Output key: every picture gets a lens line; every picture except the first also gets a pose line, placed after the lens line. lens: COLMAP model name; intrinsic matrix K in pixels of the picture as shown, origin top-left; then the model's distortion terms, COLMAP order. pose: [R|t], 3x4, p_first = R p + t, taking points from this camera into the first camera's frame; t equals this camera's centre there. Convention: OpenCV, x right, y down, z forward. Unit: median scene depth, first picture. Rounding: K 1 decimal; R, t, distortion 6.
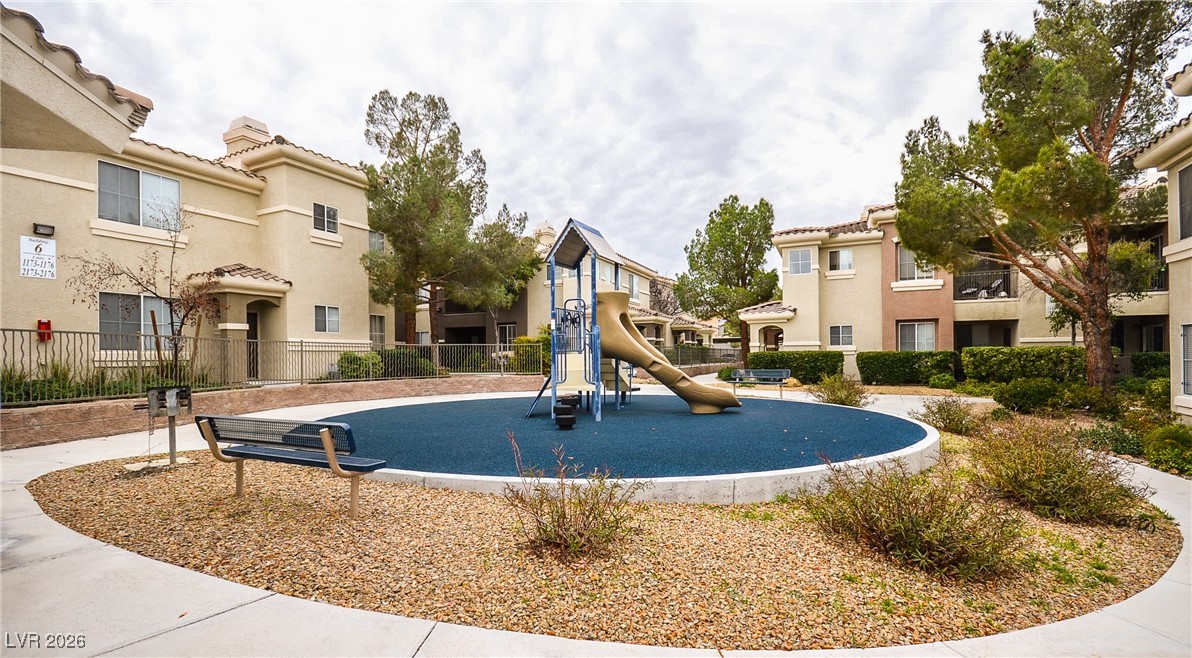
lens RADIAL K [[498.4, 0, 578.1], [0, 498.4, 358.5], [0, 0, 1]] dist [-0.013873, -0.000827]
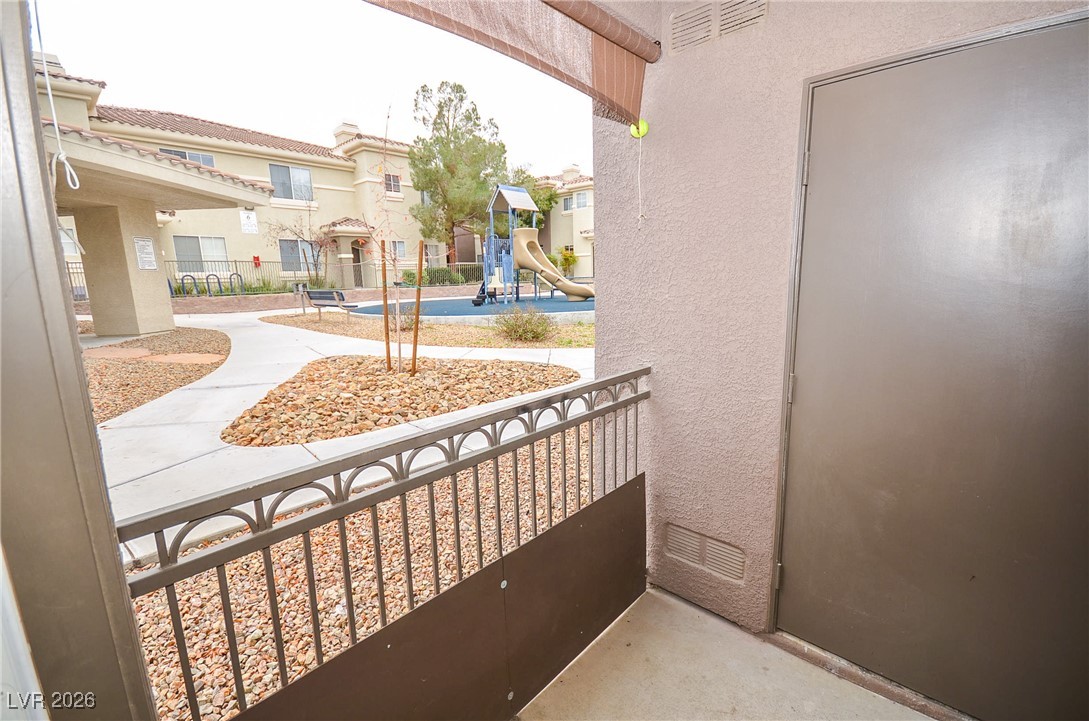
lens RADIAL K [[481.9, 0, 547.5], [0, 481.9, 365.7], [0, 0, 1]] dist [0.004119, -0.006197]
pose [[0.955868, 0.035850, -0.291602, 0.456260], [0.017289, 0.983944, 0.177640, 0.023961], [0.293288, -0.174842, 0.939900, -0.415430]]
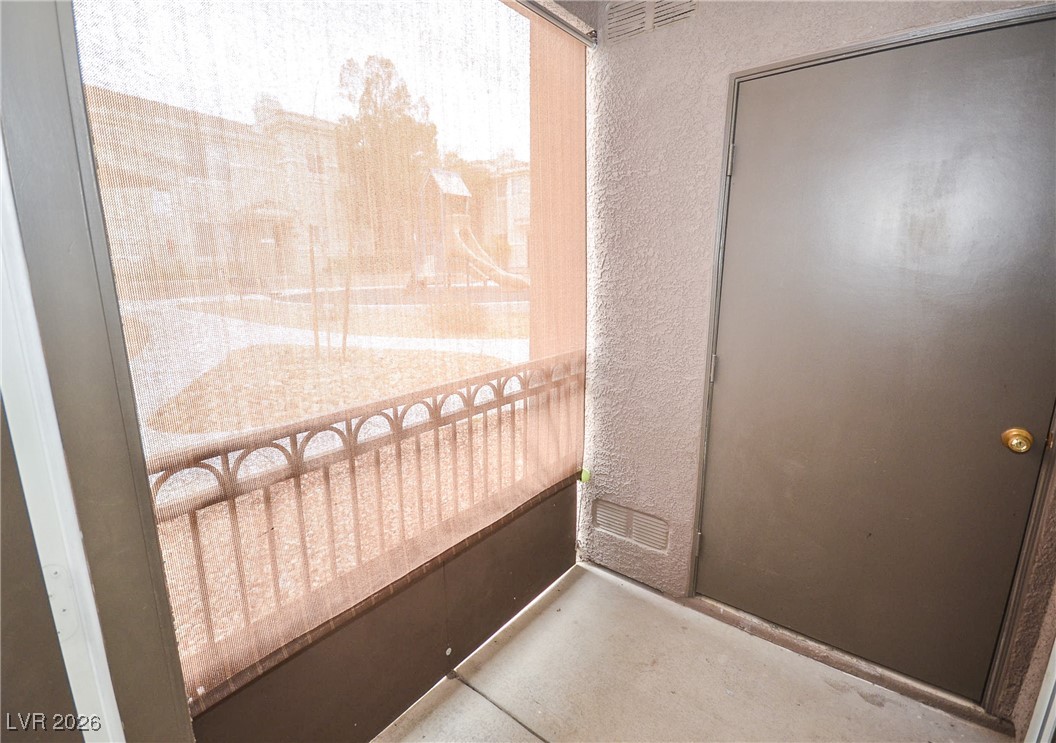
lens RADIAL K [[507.6, 0, 495.9], [0, 507.6, 377.0], [0, 0, 1]] dist [0.000612, -0.004846]
pose [[0.964538, 0.050898, -0.258989, 0.459494], [0.003985, 0.978310, 0.207106, 0.026543], [0.263913, -0.200794, 0.943415, -0.431857]]
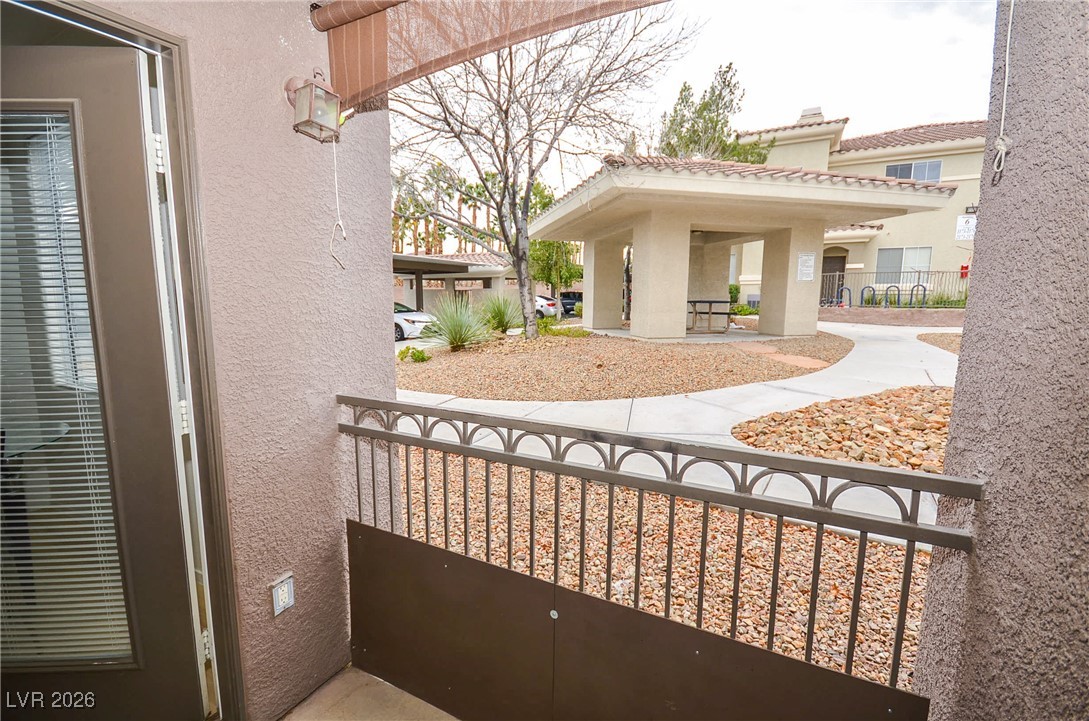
lens RADIAL K [[481.9, 0, 546.3], [0, 481.9, 367.2], [0, 0, 1]] dist [0.004119, -0.006197]
pose [[-0.032365, 0.150354, -0.988102, 0.519315], [-0.009587, 0.988528, 0.150733, 0.026638], [0.999430, 0.014351, -0.030552, -0.307716]]
